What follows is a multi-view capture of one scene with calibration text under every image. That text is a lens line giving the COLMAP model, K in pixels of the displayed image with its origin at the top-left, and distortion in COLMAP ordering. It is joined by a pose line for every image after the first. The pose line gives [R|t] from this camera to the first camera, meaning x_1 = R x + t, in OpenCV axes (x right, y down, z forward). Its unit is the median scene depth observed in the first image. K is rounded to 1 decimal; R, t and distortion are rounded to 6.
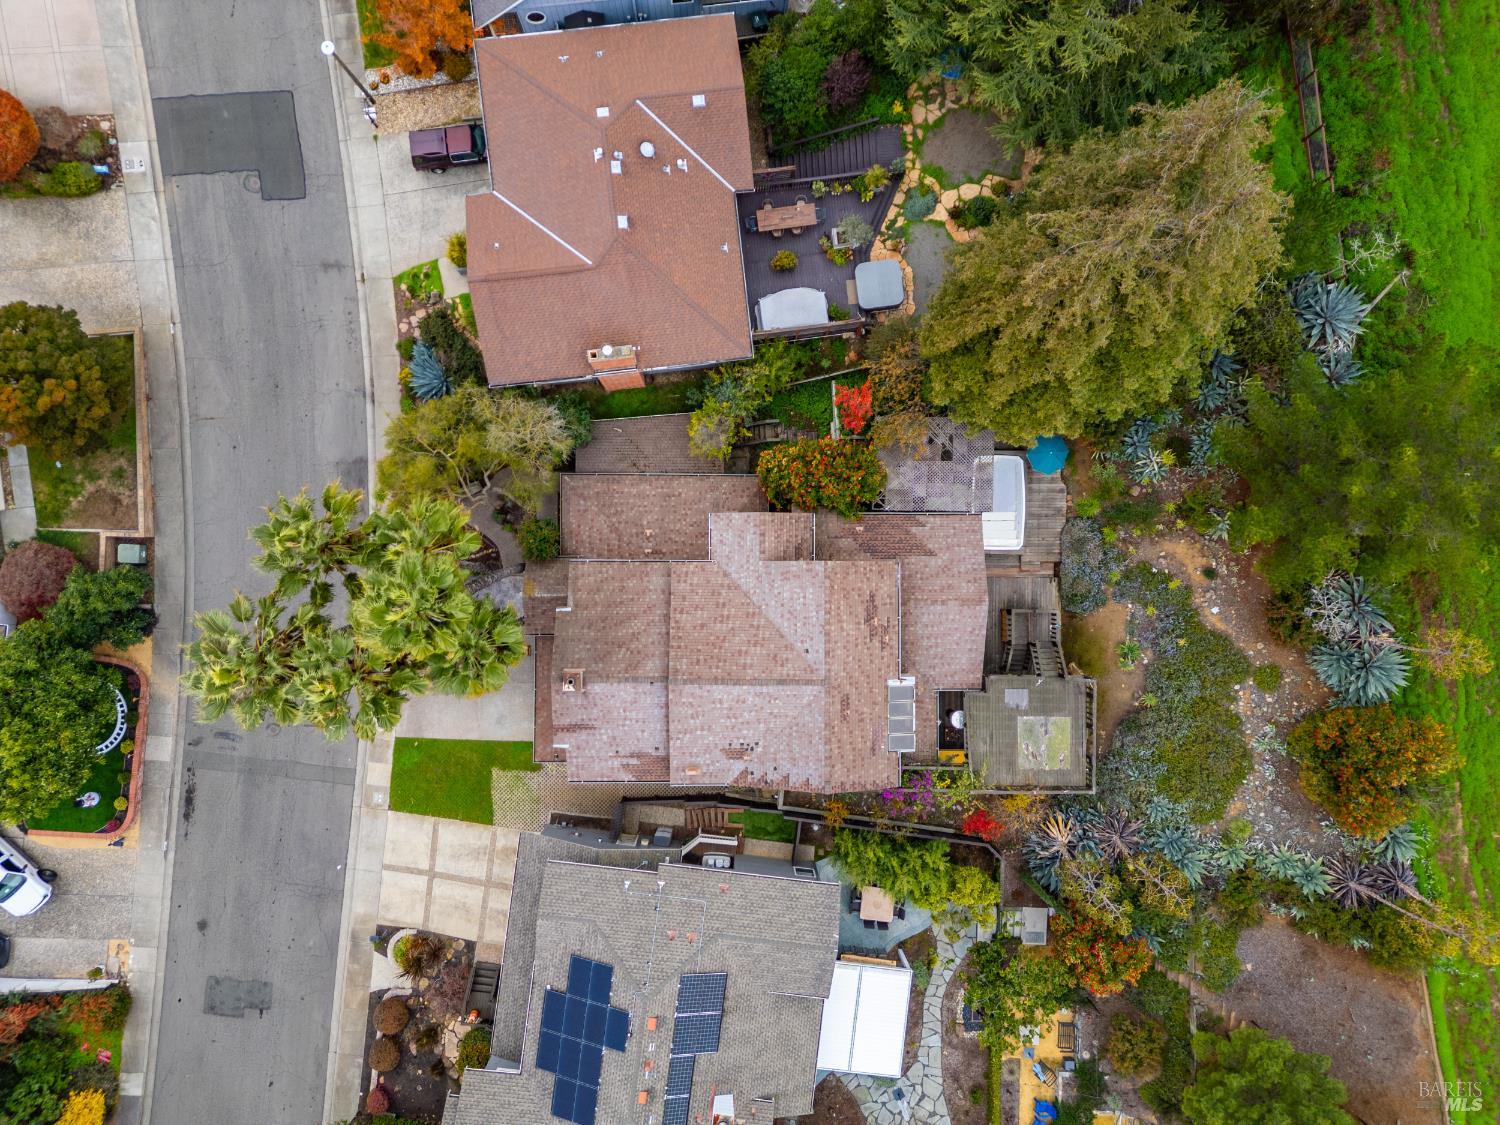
lens RADIAL K [[1037.7, 0, 747.6], [0, 1037.7, 568.9], [0, 0, 1]] dist [0.057727, -0.053533]
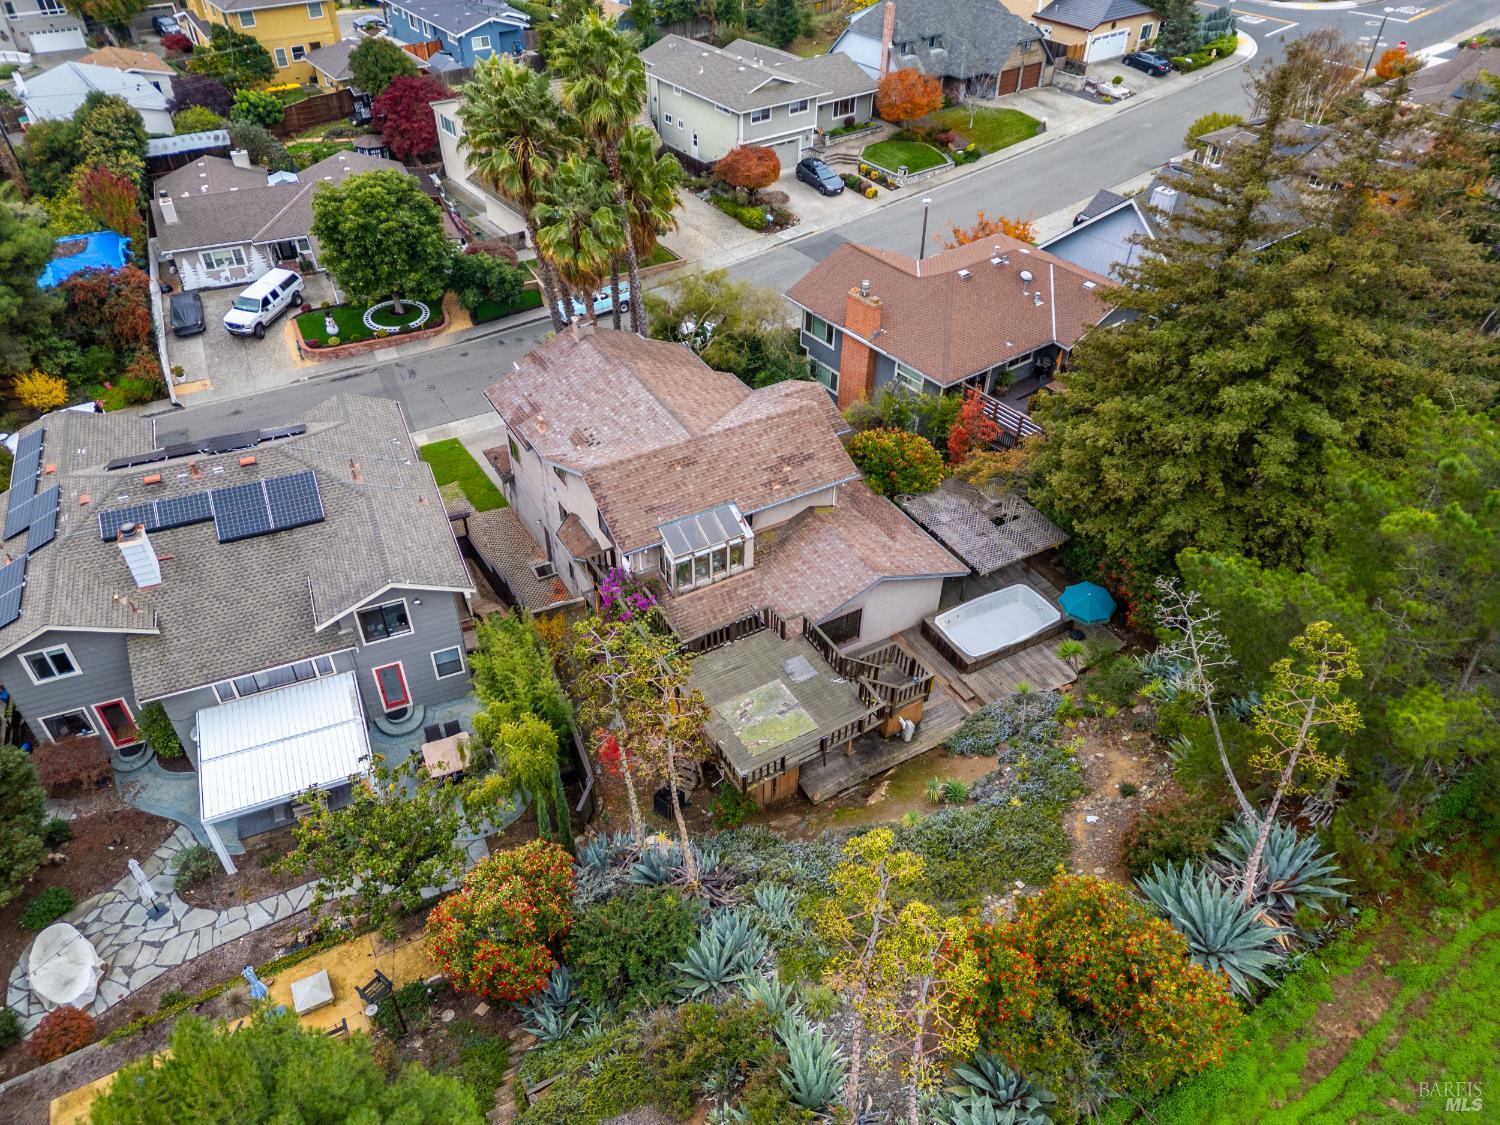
lens RADIAL K [[1037.7, 0, 747.6], [0, 1037.7, 568.9], [0, 0, 1]] dist [0.057727, -0.053533]
pose [[0.502171, 0.542259, -0.673631, 0.680305], [-0.864766, 0.313106, -0.392612, 0.411677], [-0.001979, 0.779692, 0.626160, 0.496857]]
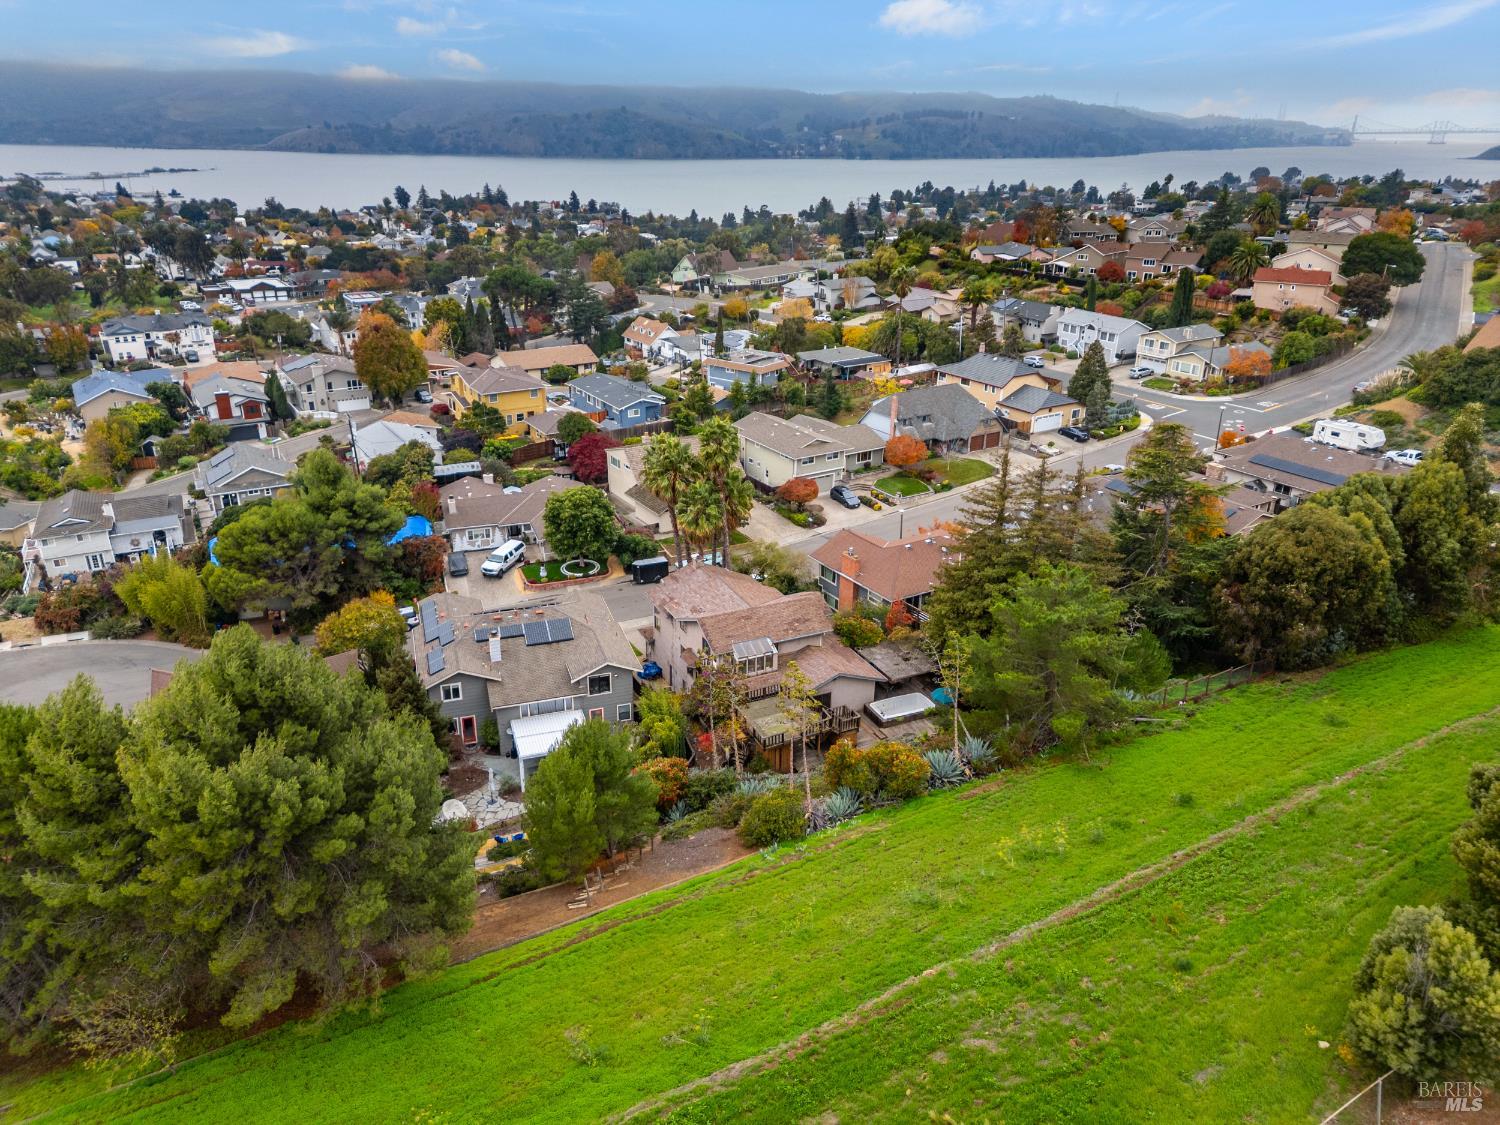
lens RADIAL K [[1037.7, 0, 747.6], [0, 1037.7, 568.9], [0, 0, 1]] dist [0.057727, -0.053533]
pose [[0.430801, 0.336986, -0.837168, 1.416900], [-0.902442, 0.157727, -0.400900, 0.755992], [-0.003054, 0.928204, 0.372059, 0.250580]]
